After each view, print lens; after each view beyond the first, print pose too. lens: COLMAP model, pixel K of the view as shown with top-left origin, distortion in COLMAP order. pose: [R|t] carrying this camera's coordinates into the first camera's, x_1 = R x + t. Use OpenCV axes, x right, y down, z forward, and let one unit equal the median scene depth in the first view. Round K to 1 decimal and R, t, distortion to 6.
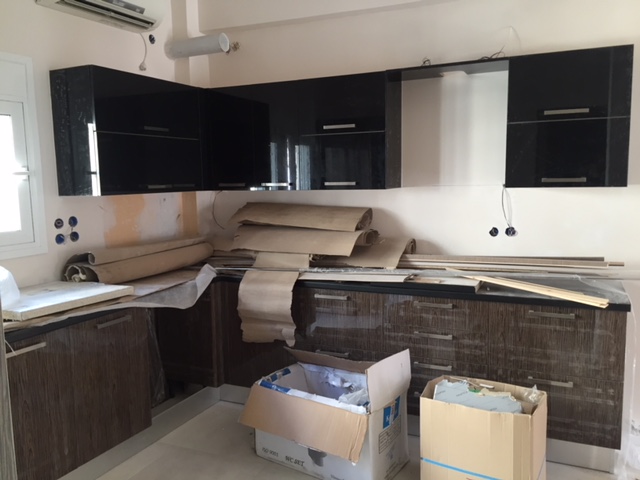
lens RADIAL K [[538.7, 0, 321.1], [0, 538.7, 239.4], [0, 0, 1]] dist [0.012015, -0.049158]
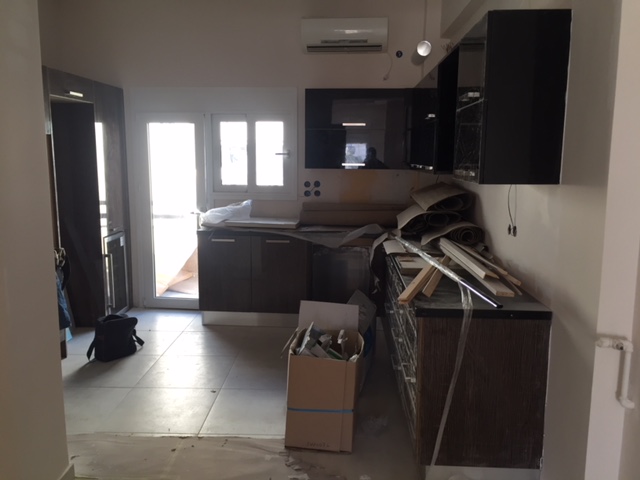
lens RADIAL K [[538.7, 0, 318.6], [0, 538.7, 240.6], [0, 0, 1]] dist [0.012015, -0.049158]
pose [[0.405037, 0.162701, -0.899708, 1.054697], [-0.118667, 0.985071, 0.124715, -0.069533], [0.906567, 0.056251, 0.418297, 0.335039]]
